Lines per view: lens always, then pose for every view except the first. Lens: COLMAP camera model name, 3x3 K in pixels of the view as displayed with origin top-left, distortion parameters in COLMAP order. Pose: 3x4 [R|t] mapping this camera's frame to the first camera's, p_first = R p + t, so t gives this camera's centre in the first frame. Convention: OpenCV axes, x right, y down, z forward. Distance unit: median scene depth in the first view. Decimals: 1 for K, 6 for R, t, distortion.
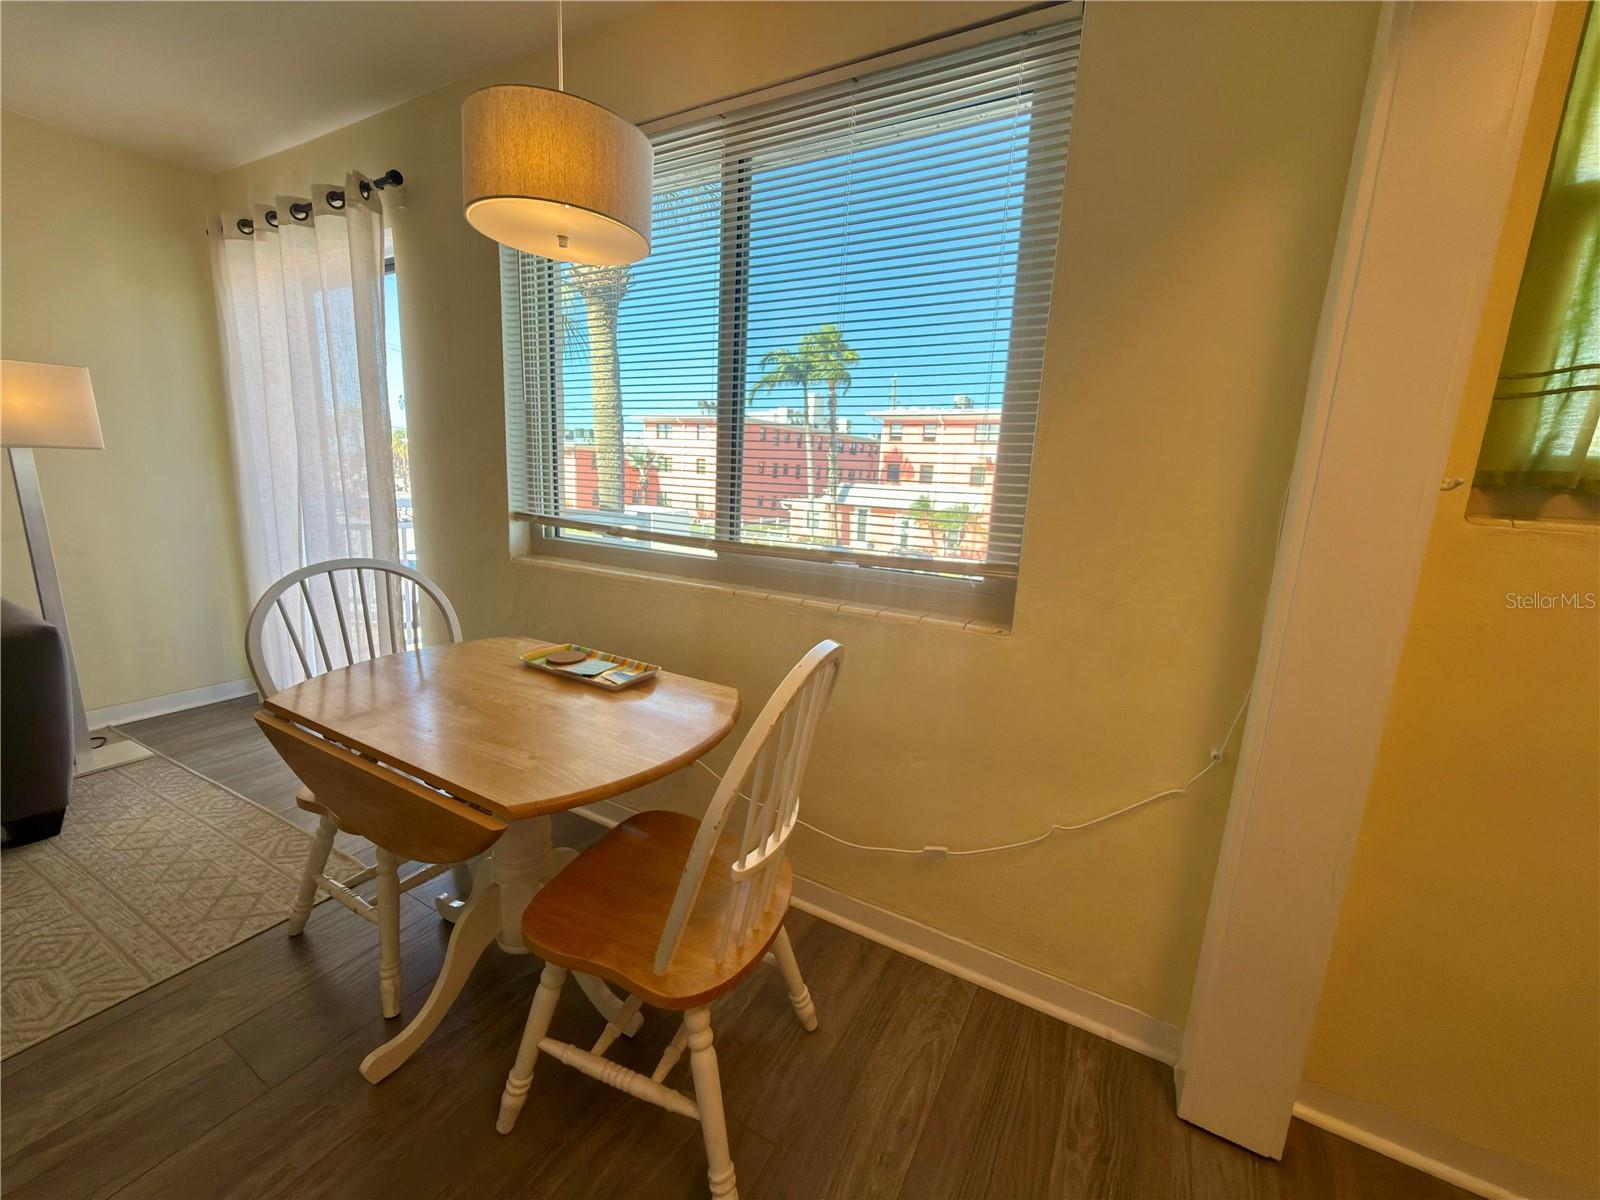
lens RADIAL K [[637.9, 0, 800.0], [0, 637.9, 600.0], [0, 0, 1]] dist [0.000244, -0.000166]
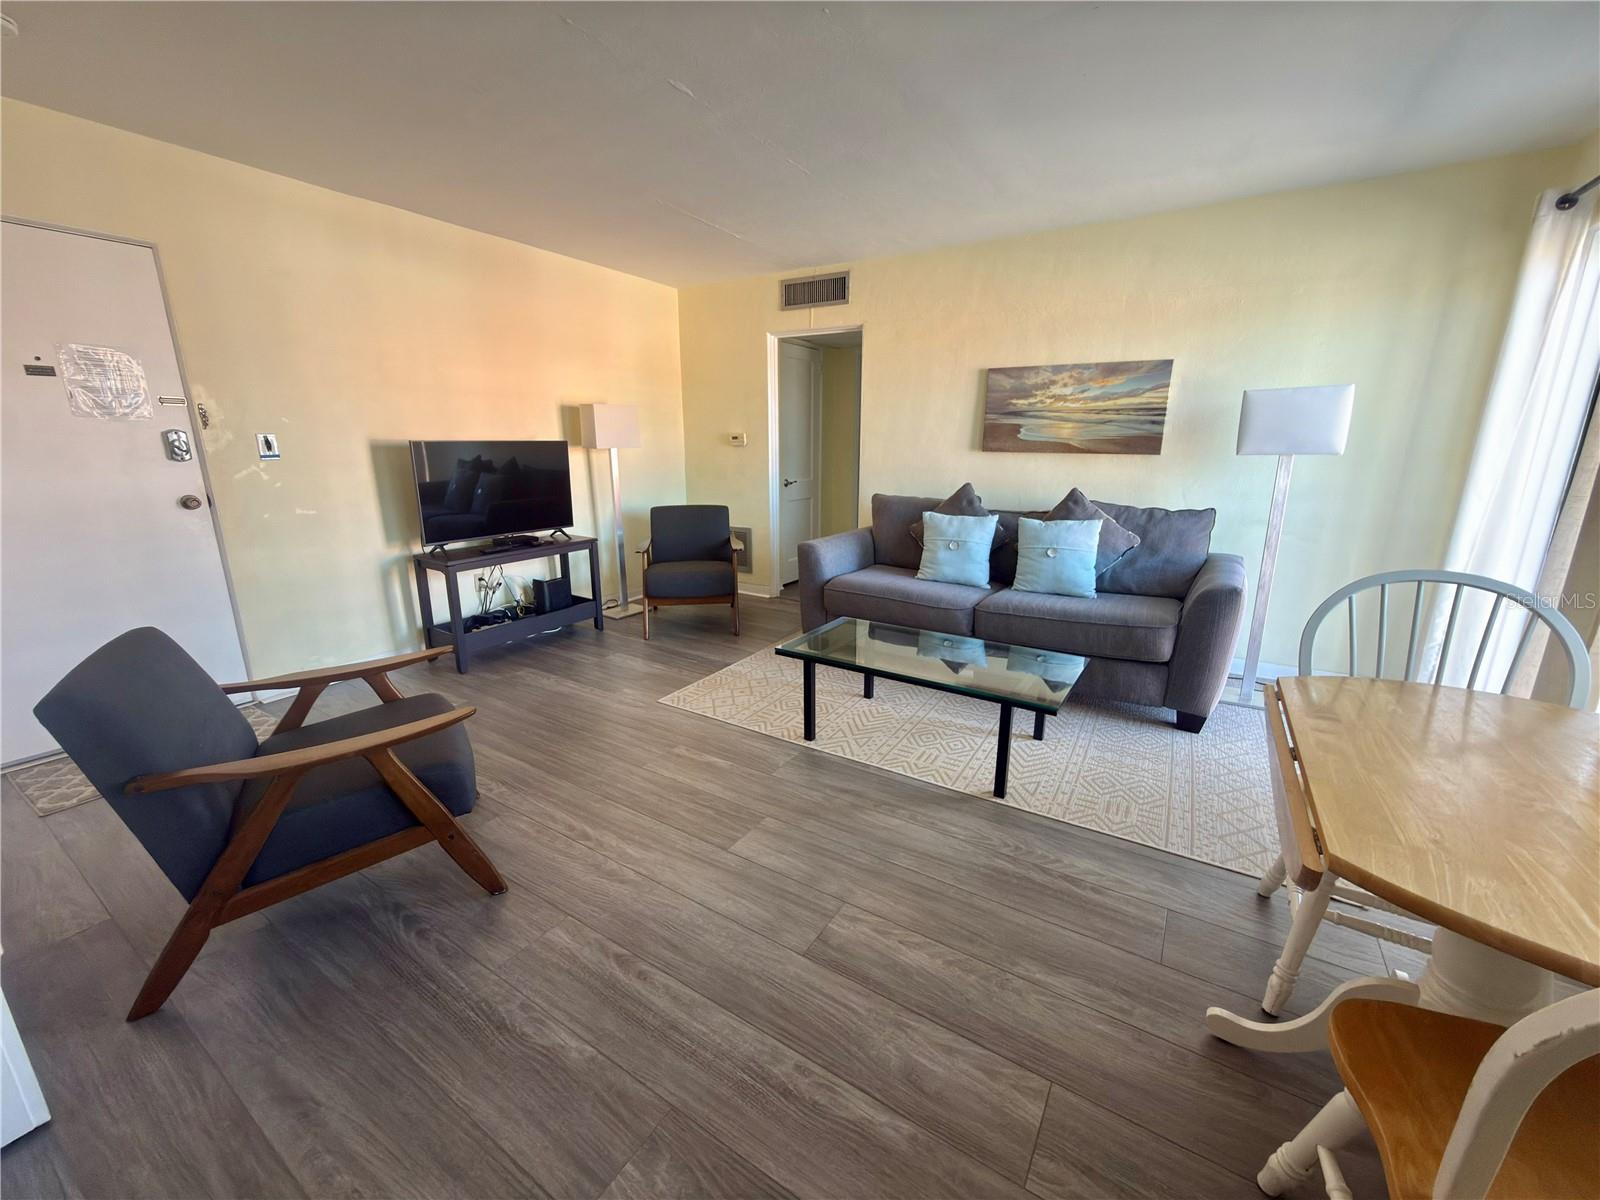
lens RADIAL K [[635.1, 0, 800.9], [0, 635.1, 599.7], [0, 0, 1]] dist [-0.000134, -0.000258]
pose [[-0.055688, 0.198538, -0.978510, 0.288685], [-0.197232, 0.958532, 0.205710, -0.039472], [0.978774, 0.204449, -0.014220, 0.177912]]
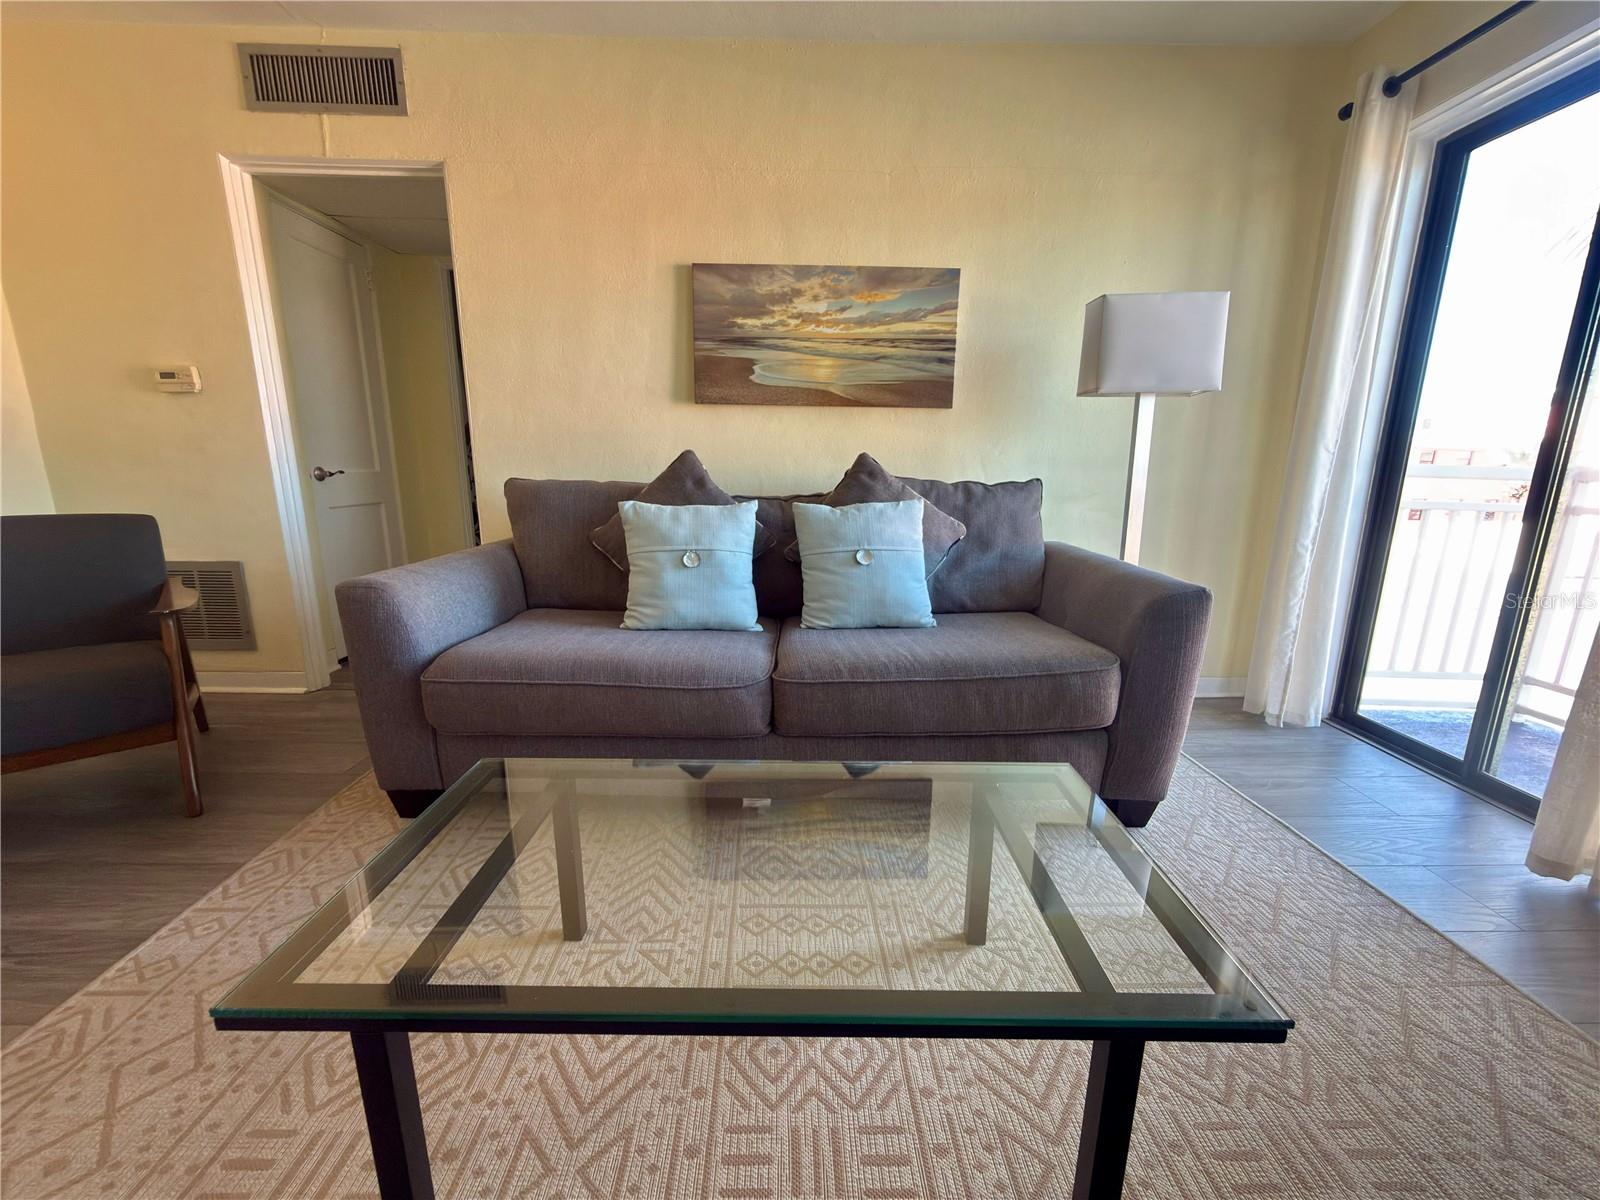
lens RADIAL K [[635.1, 0, 800.9], [0, 635.1, 599.7], [0, 0, 1]] dist [-0.000134, -0.000258]
pose [[0.498088, 0.140715, -0.855633, -0.963203], [-0.153199, 0.985503, 0.072892, 0.102208], [0.853486, 0.094776, 0.512425, 0.209154]]
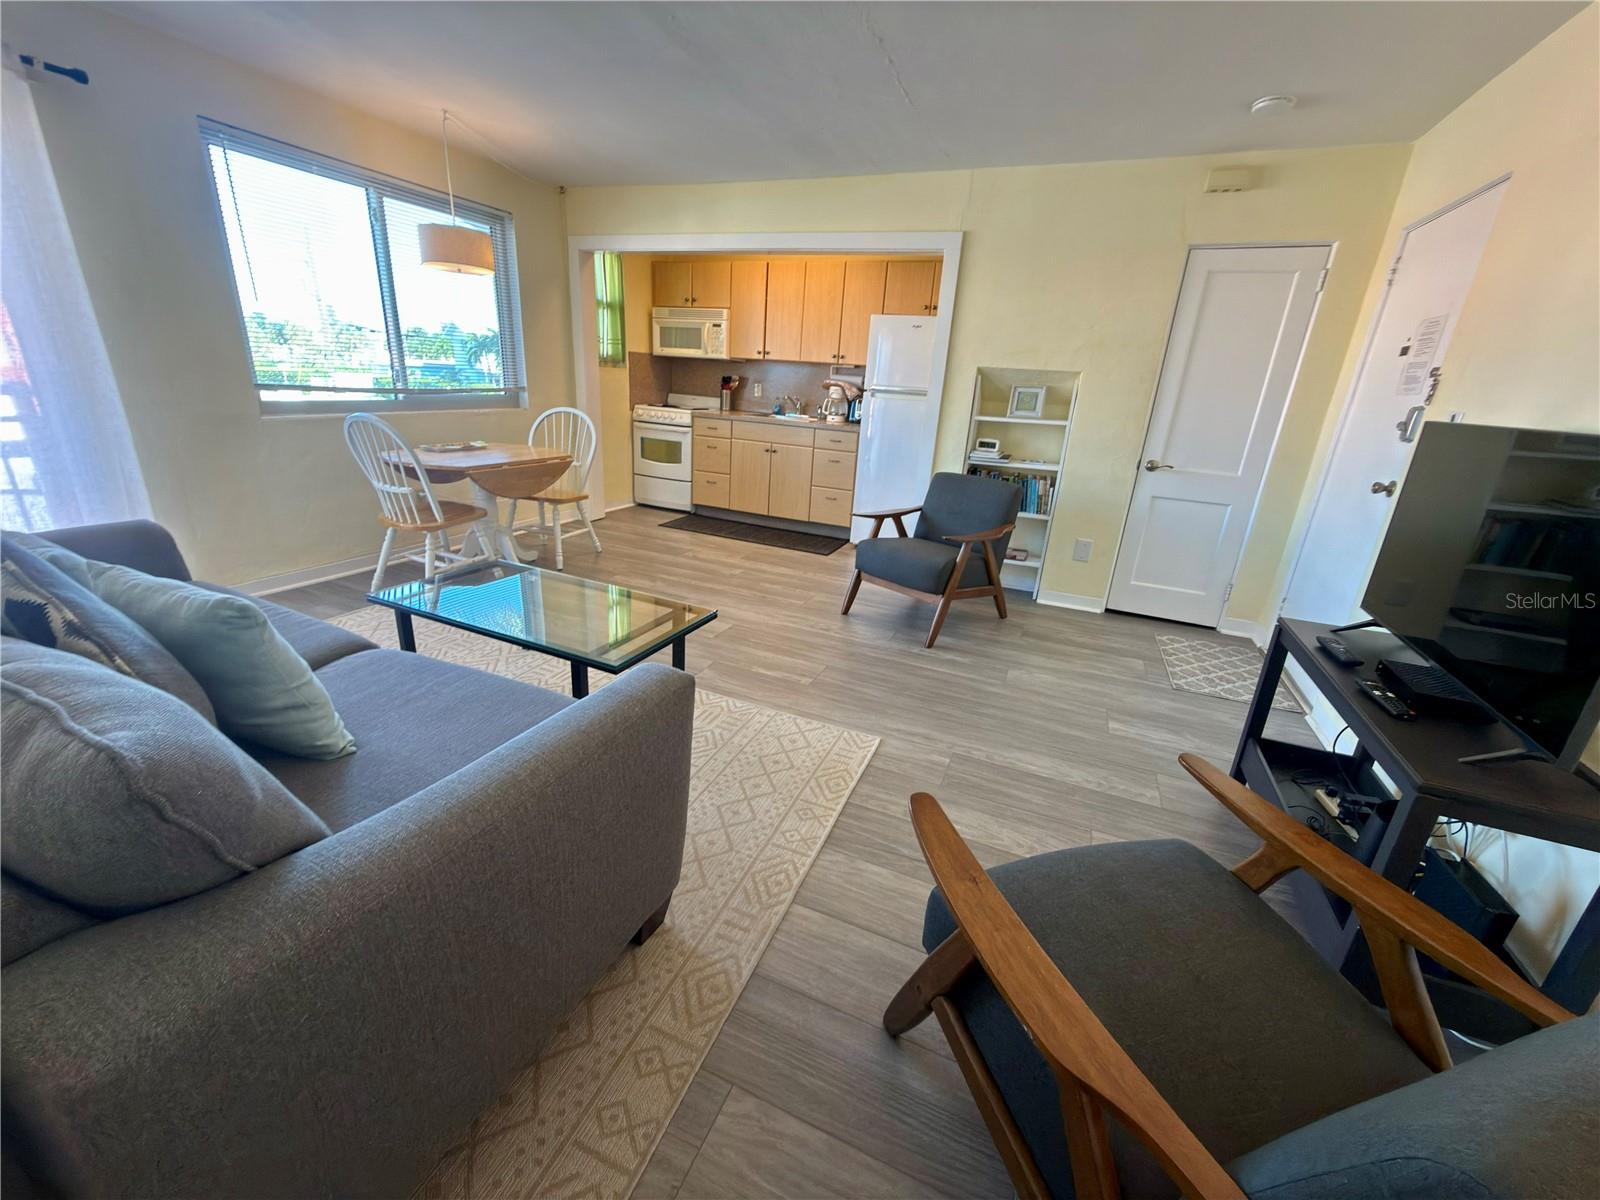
lens RADIAL K [[635.1, 0, 800.9], [0, 635.1, 599.7], [0, 0, 1]] dist [-0.000134, -0.000258]
pose [[-0.099006, -0.381287, 0.919140, -3.133906], [0.126173, 0.911413, 0.391673, -0.159079], [-0.987055, 0.154749, -0.042127, -0.049361]]
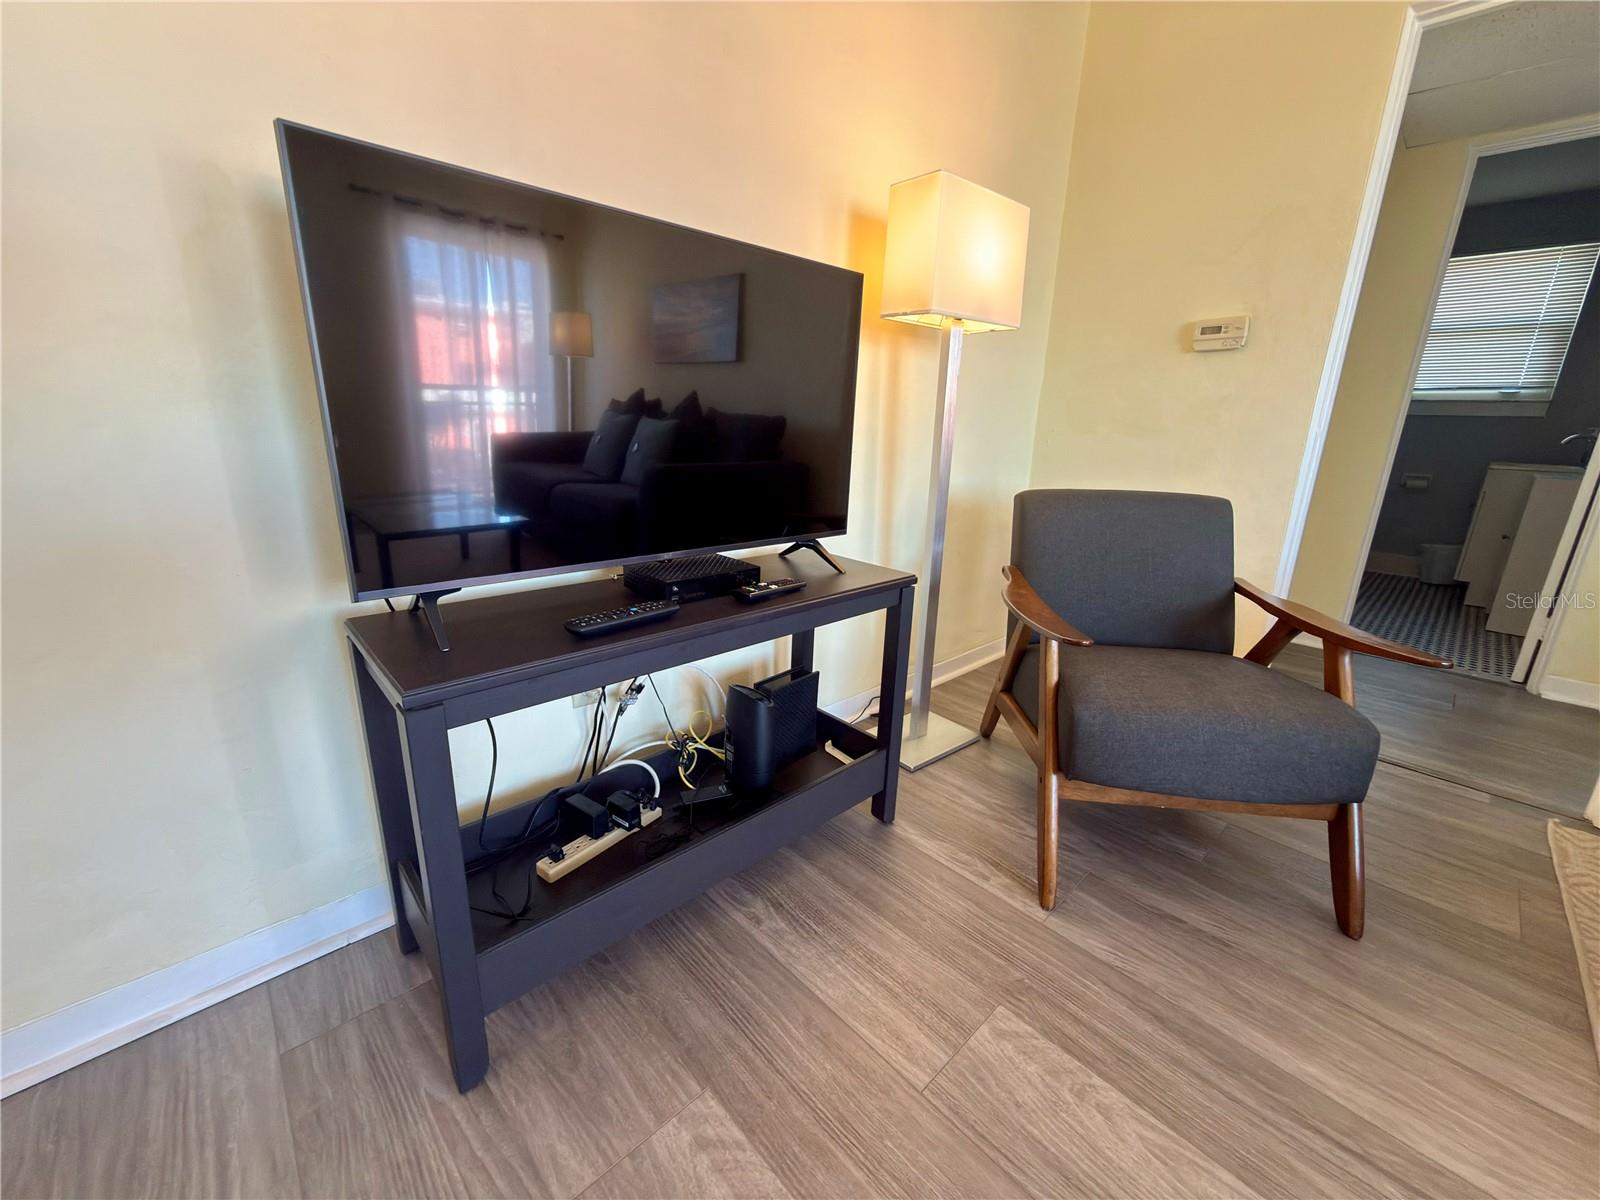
lens RADIAL K [[635.1, 0, 800.9], [0, 635.1, 599.7], [0, 0, 1]] dist [-0.000134, -0.000258]
pose [[-0.296506, 0.201131, -0.933611, -1.582501], [-0.227728, 0.934484, 0.273643, 0.280197], [0.927483, 0.293746, -0.231277, -0.760099]]
